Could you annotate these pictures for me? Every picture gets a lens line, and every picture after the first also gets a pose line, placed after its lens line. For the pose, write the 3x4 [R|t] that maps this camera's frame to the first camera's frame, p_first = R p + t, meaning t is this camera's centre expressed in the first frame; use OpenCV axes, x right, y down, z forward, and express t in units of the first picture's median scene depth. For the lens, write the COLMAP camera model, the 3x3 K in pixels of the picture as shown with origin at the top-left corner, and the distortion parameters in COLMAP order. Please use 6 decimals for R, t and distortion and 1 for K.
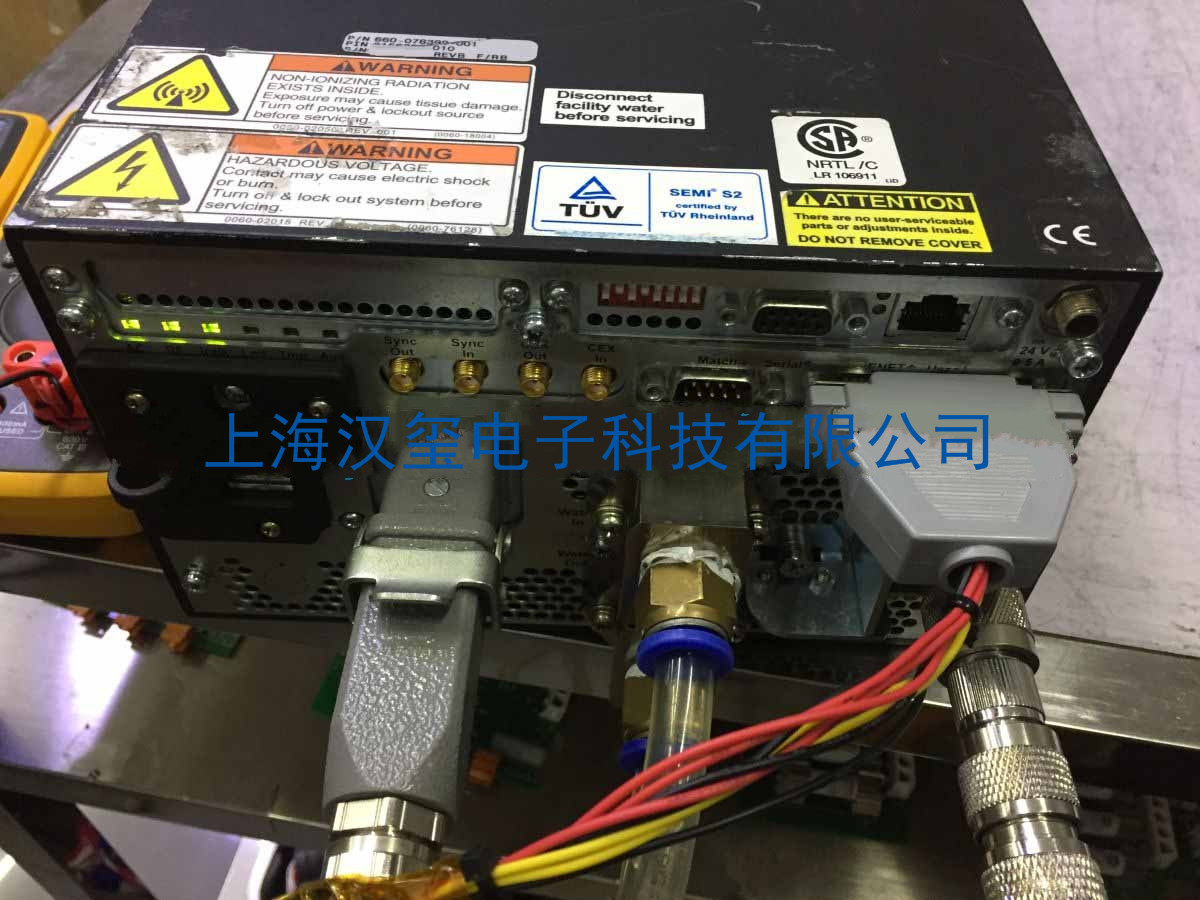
lens RADIAL K [[1063.1, 0, 602.2], [0, 1063.1, 458.0], [0, 0, 1]] dist [0.045945, -0.100182]
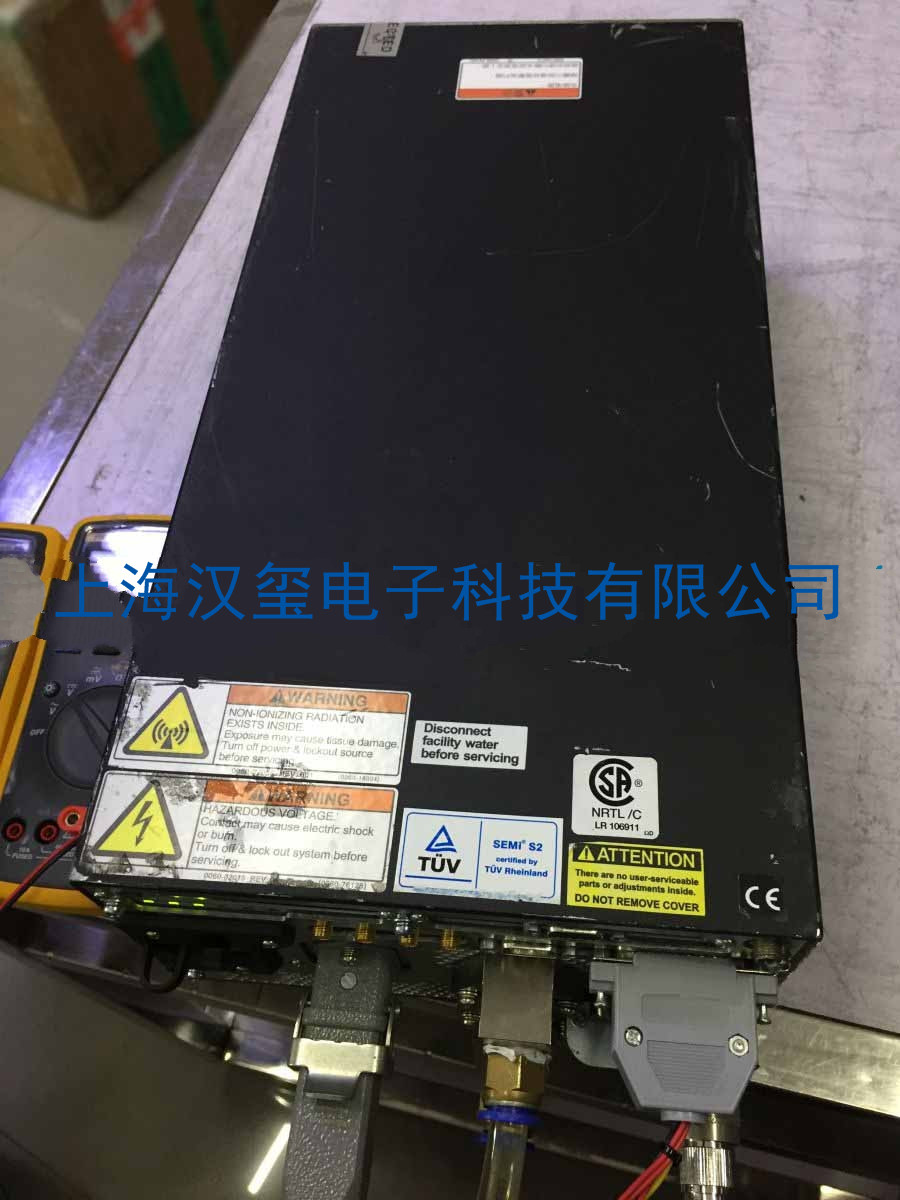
lens RADIAL K [[1063.1, 0, 452.2], [0, 1063.1, 587.9], [0, 0, 1]] dist [0.045945, -0.100182]
pose [[0.993154, 0.006776, -0.116619, 0.176352], [0.013593, 0.984831, 0.172983, -0.854112], [0.116022, -0.173384, 0.977996, -0.389995]]
